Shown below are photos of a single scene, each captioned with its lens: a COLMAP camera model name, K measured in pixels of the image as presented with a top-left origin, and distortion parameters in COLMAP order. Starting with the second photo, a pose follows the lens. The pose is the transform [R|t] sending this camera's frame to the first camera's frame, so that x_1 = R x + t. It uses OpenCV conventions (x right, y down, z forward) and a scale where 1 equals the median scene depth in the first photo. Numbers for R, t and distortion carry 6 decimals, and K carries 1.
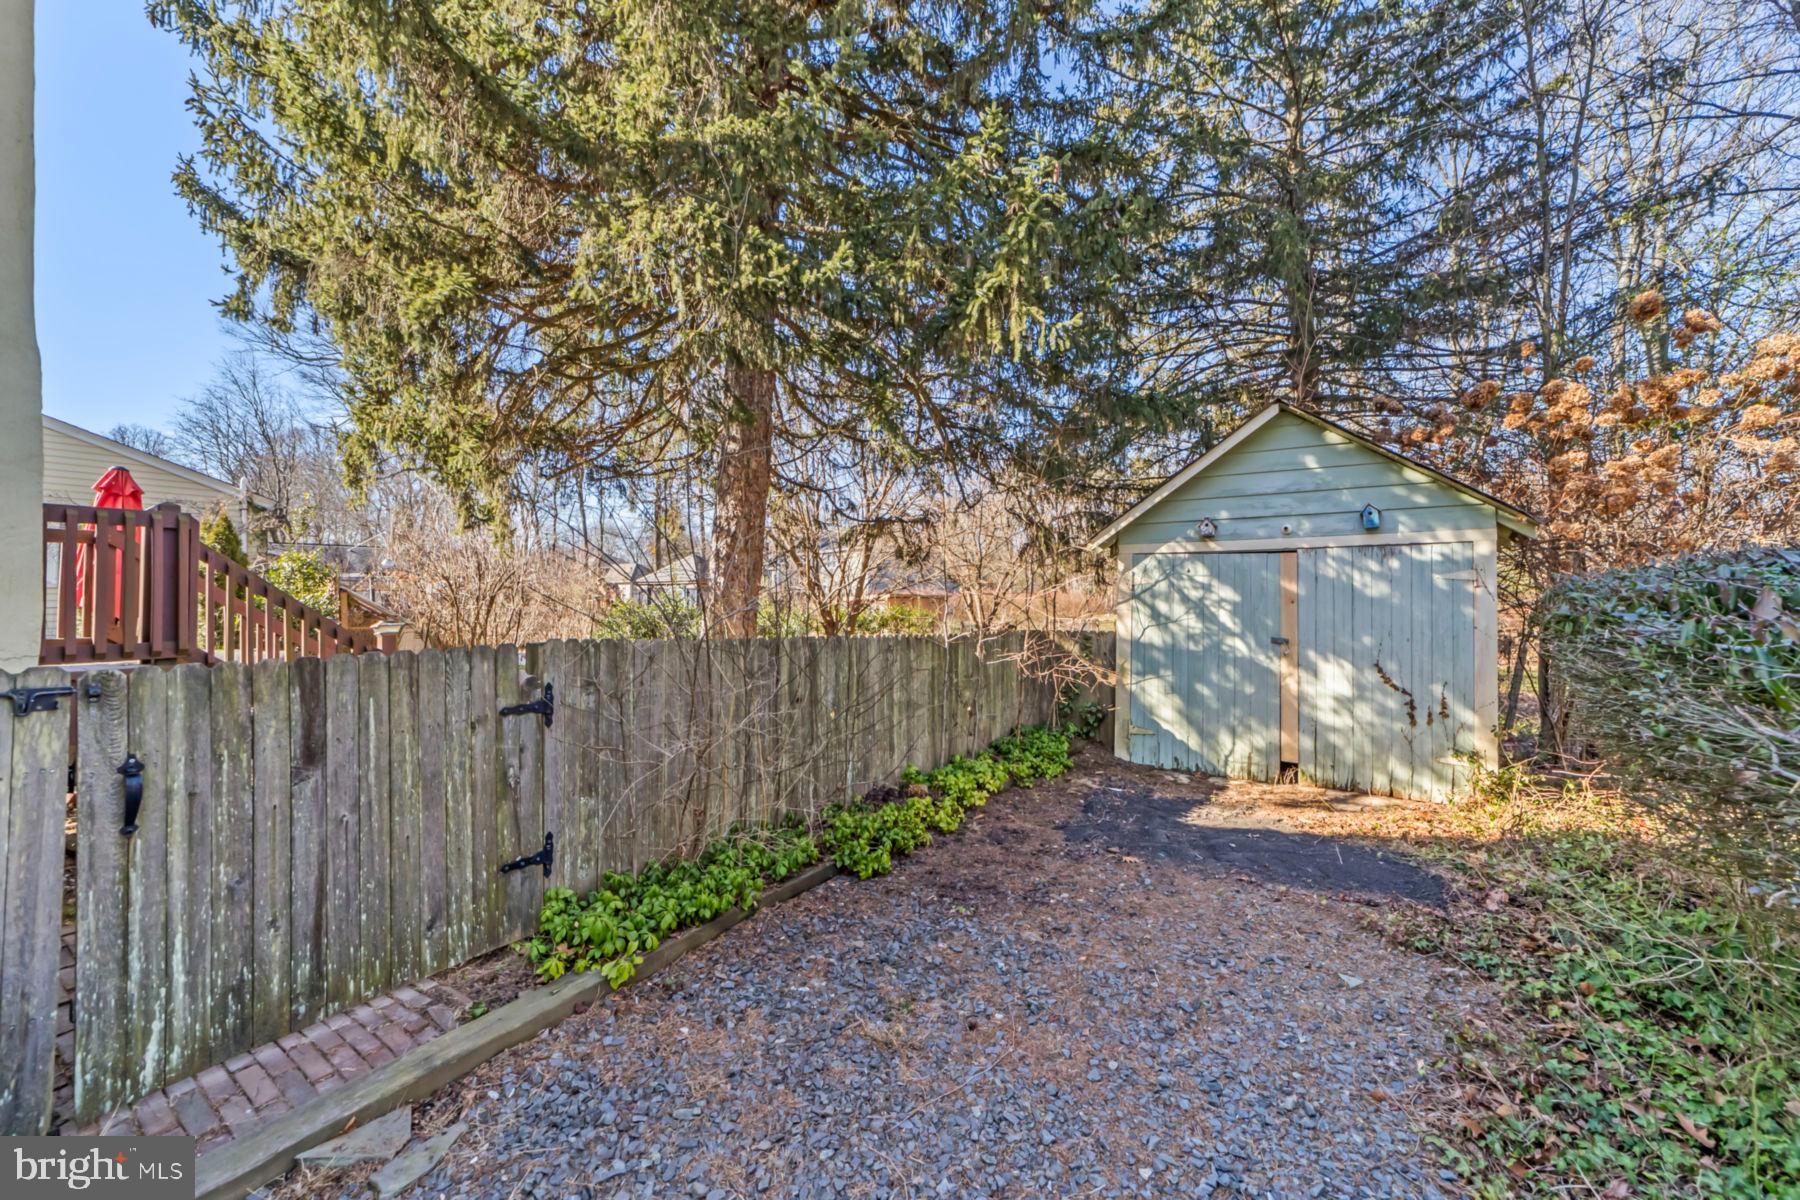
lens RADIAL K [[693.5, 0, 895.9], [0, 693.5, 575.5], [0, 0, 1]] dist [-0.000600, 0.001149]
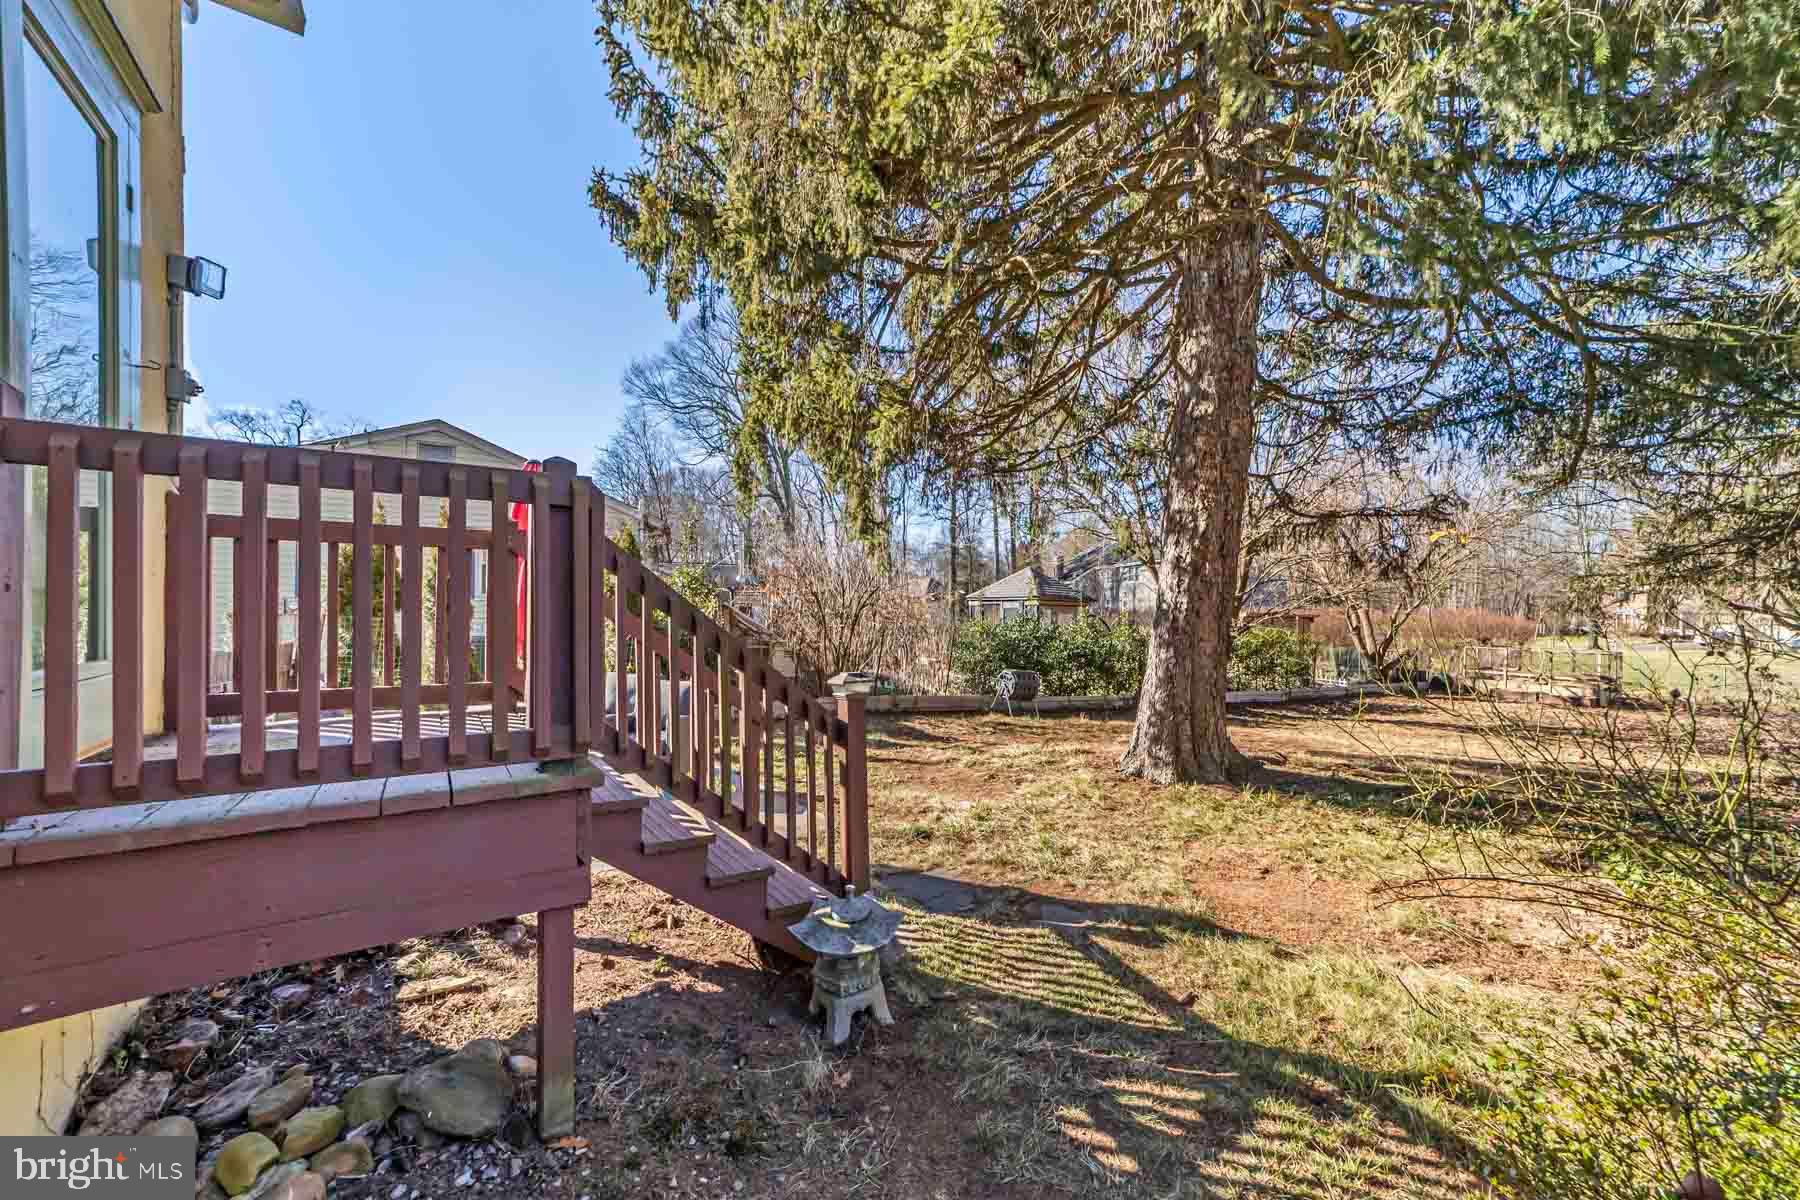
lens RADIAL K [[693.5, 0, 908.8], [0, 693.5, 605.2], [0, 0, 1]] dist [-0.000600, 0.001149]
pose [[0.927728, 0.013216, -0.373022, -0.247011], [-0.004924, 0.999719, 0.023175, -0.003553], [0.373223, -0.019663, 0.927533, 0.248682]]
